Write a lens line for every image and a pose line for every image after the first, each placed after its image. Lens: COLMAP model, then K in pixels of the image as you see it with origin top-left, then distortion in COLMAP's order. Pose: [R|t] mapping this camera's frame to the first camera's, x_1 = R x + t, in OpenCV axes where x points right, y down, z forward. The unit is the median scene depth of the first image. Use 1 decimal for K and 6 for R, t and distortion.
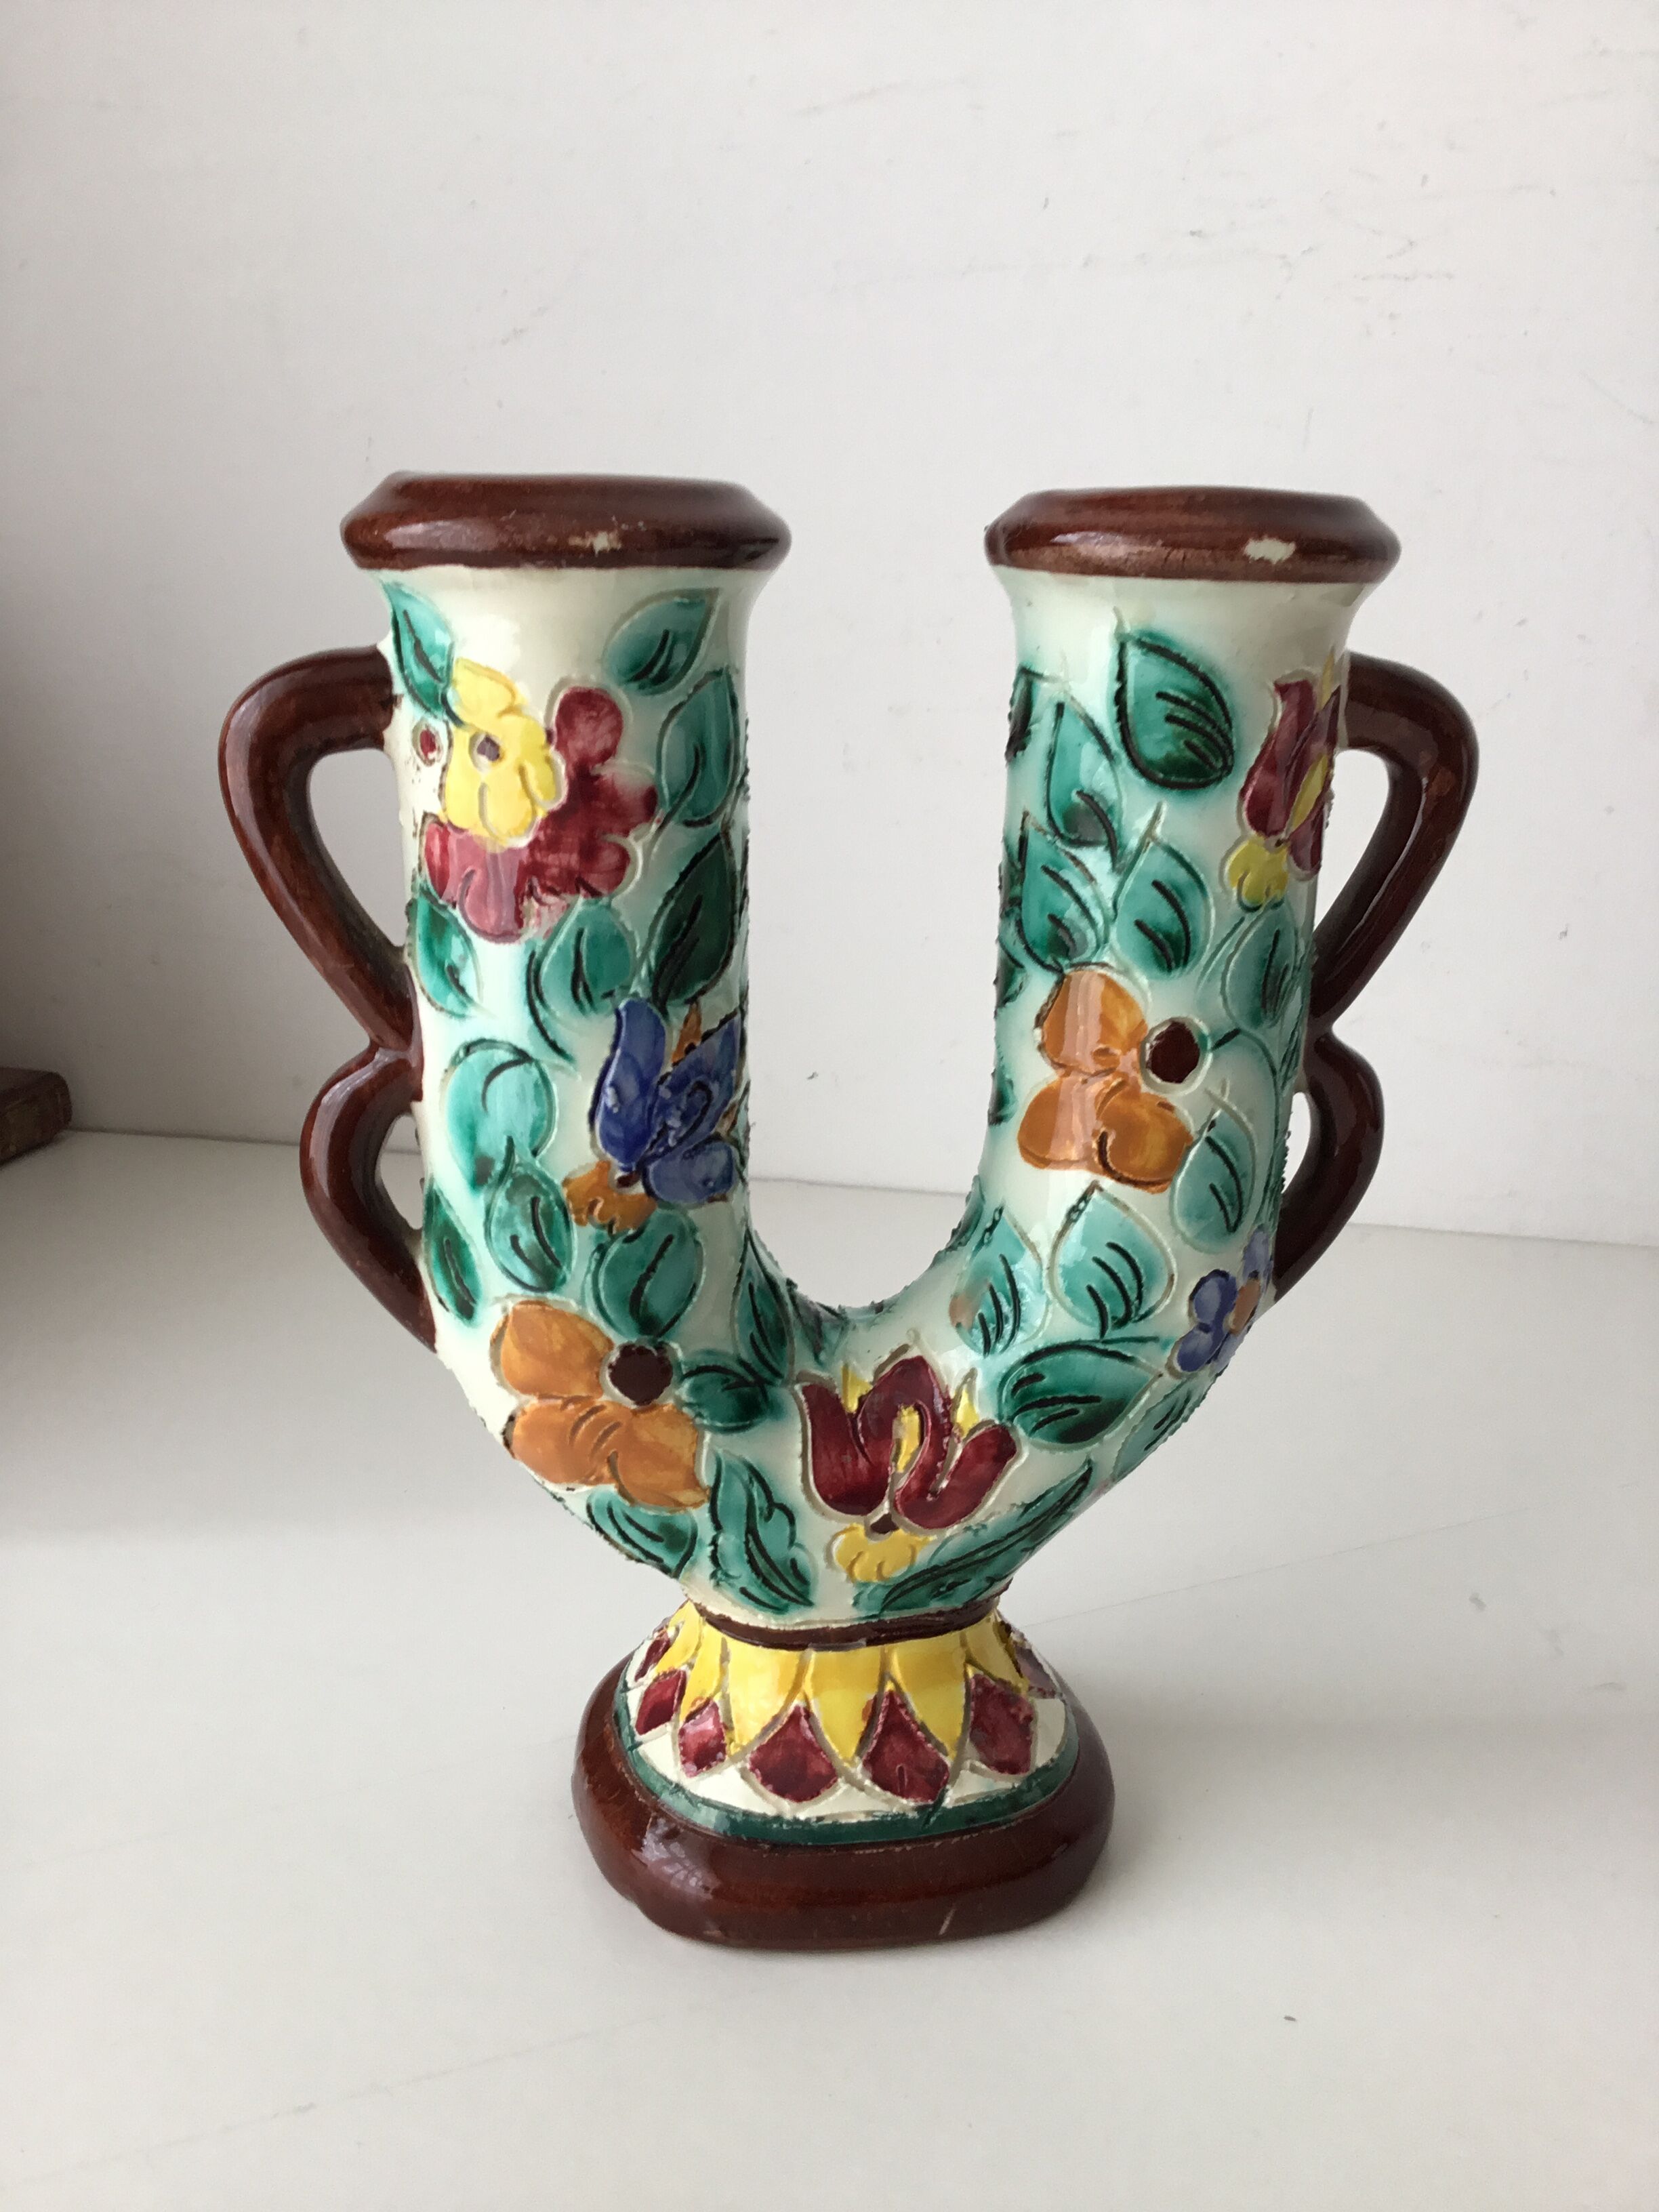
lens RADIAL K [[2033.7, 0, 829.5], [0, 2033.7, 1106.0], [0, 0, 1]] dist [0.079074, 0.002078]
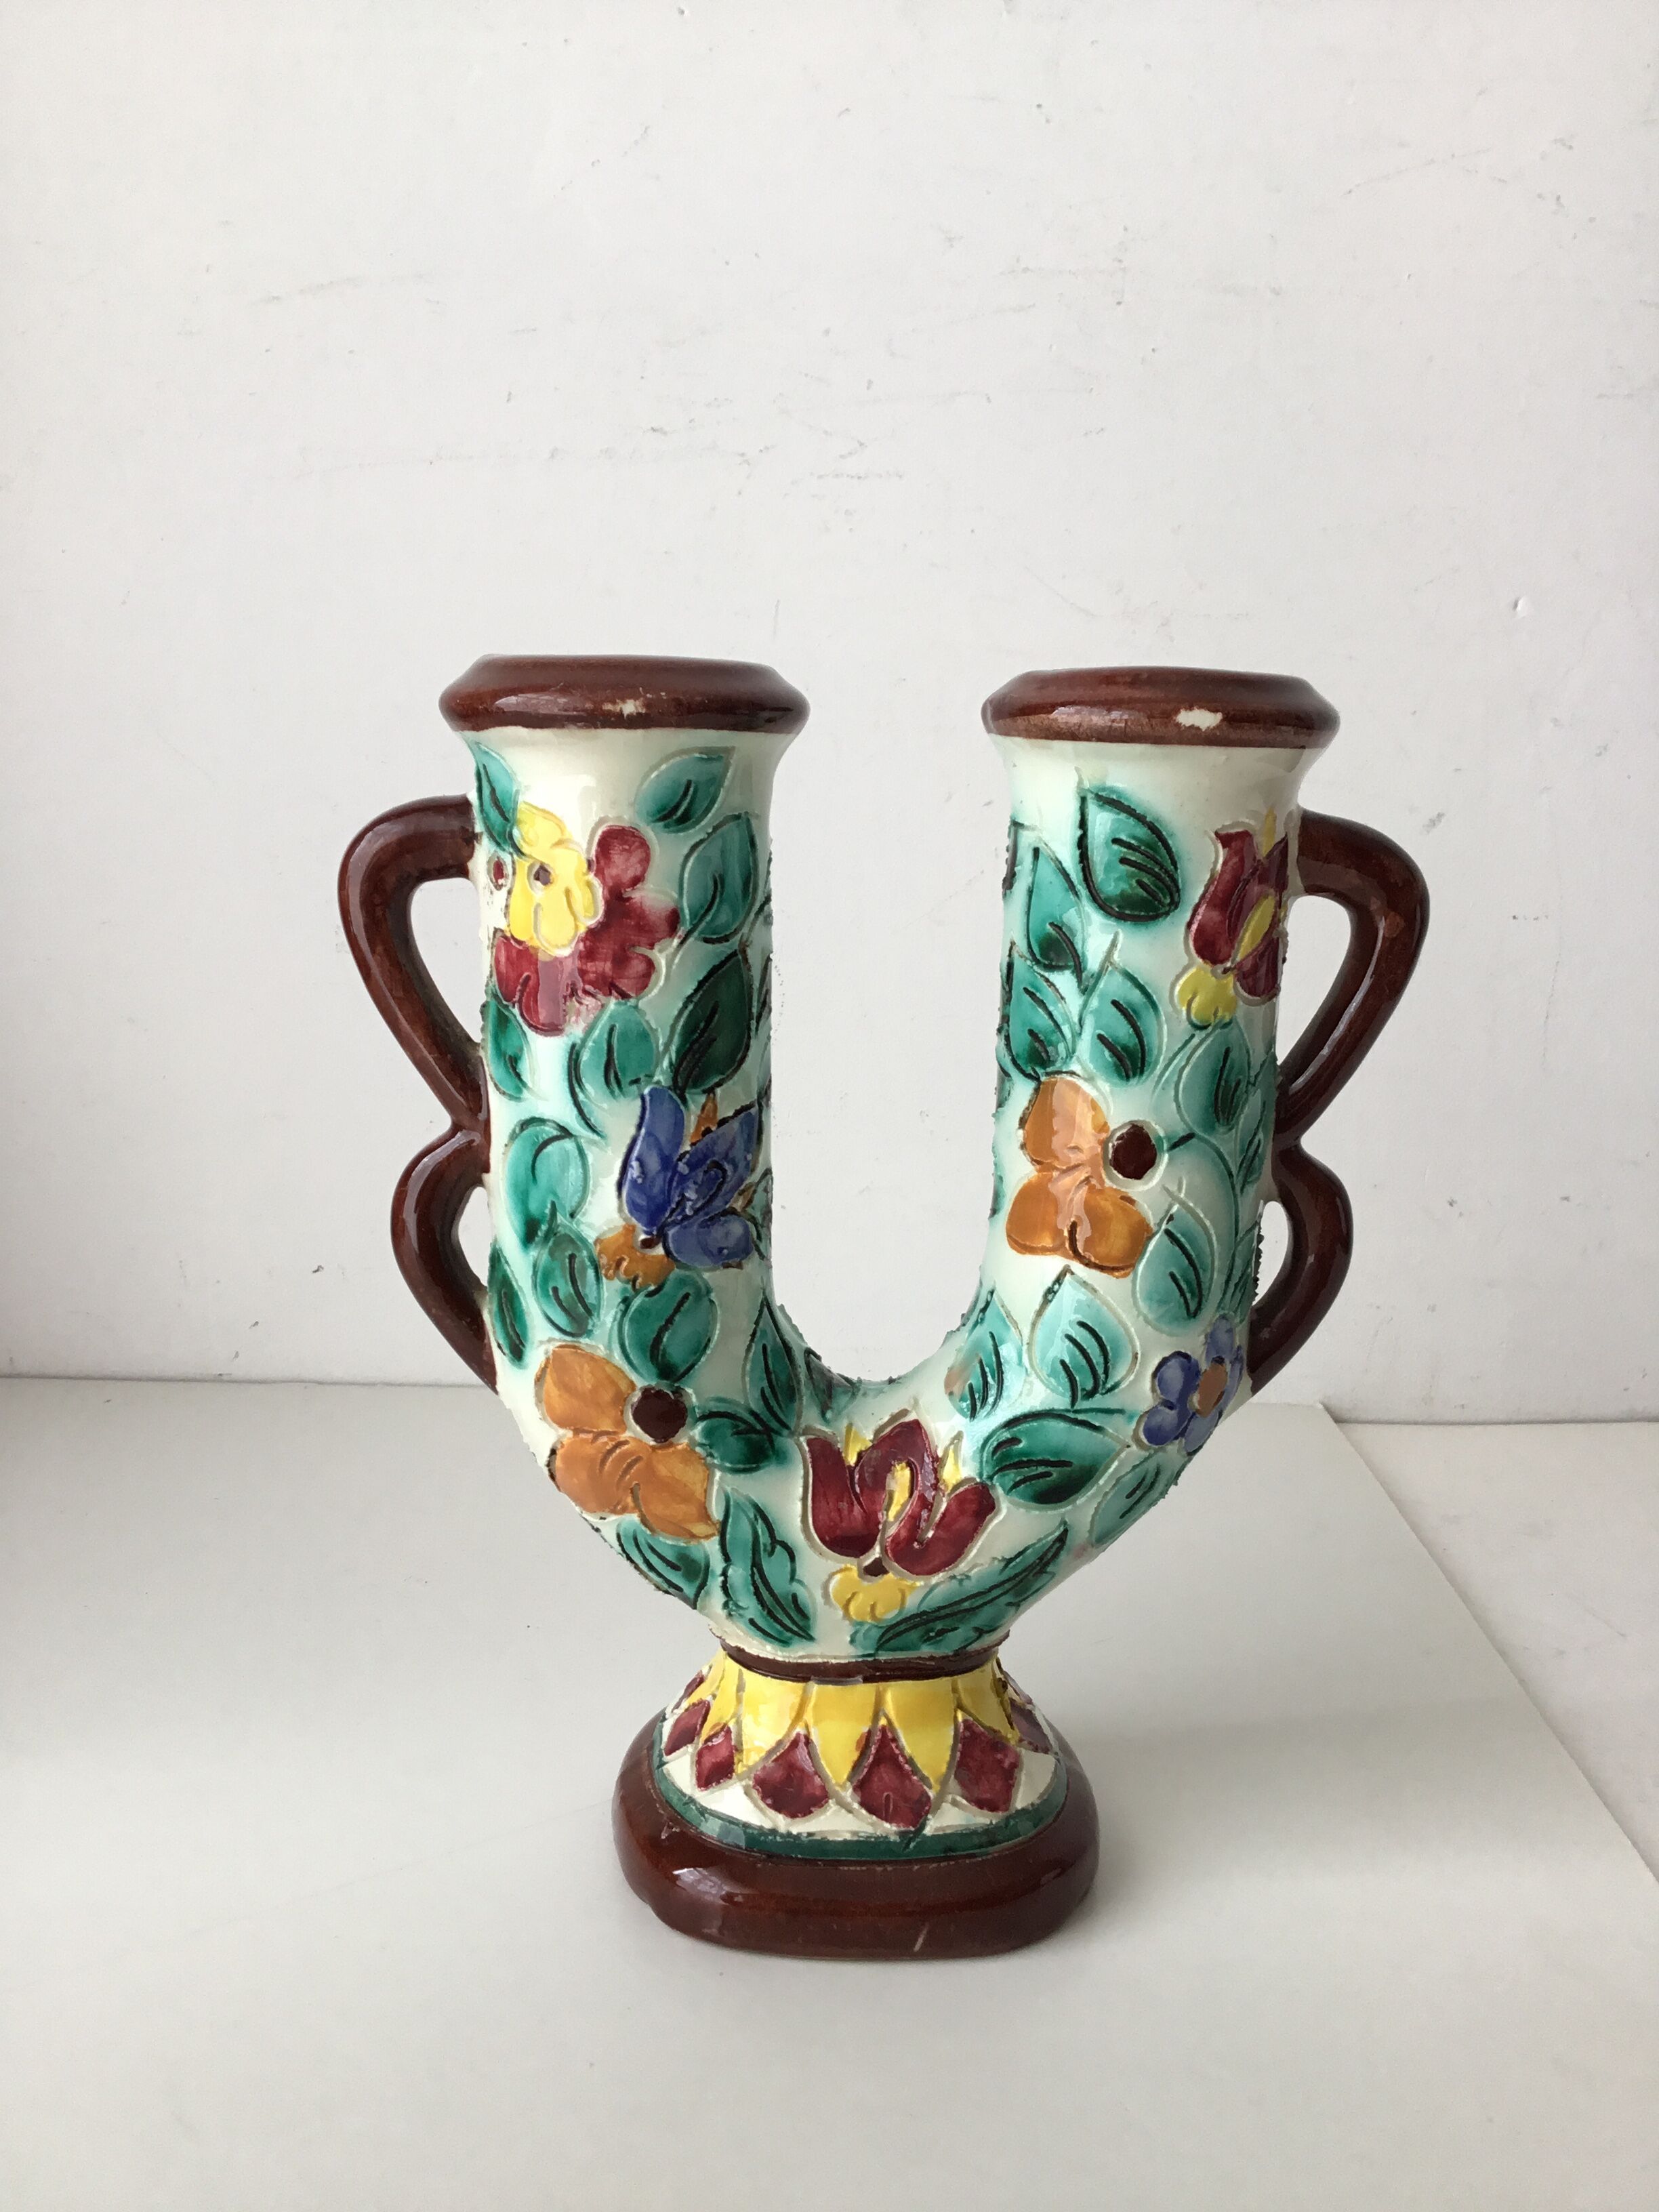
lens RADIAL K [[2033.7, 0, 829.5], [0, 2033.7, 1106.0], [0, 0, 1]] dist [0.079074, 0.002078]
pose [[0.990791, 0.028449, -0.132380, 0.149853], [-0.041156, 0.994696, -0.094268, 0.062007], [0.128996, 0.098848, 0.986706, -0.144496]]
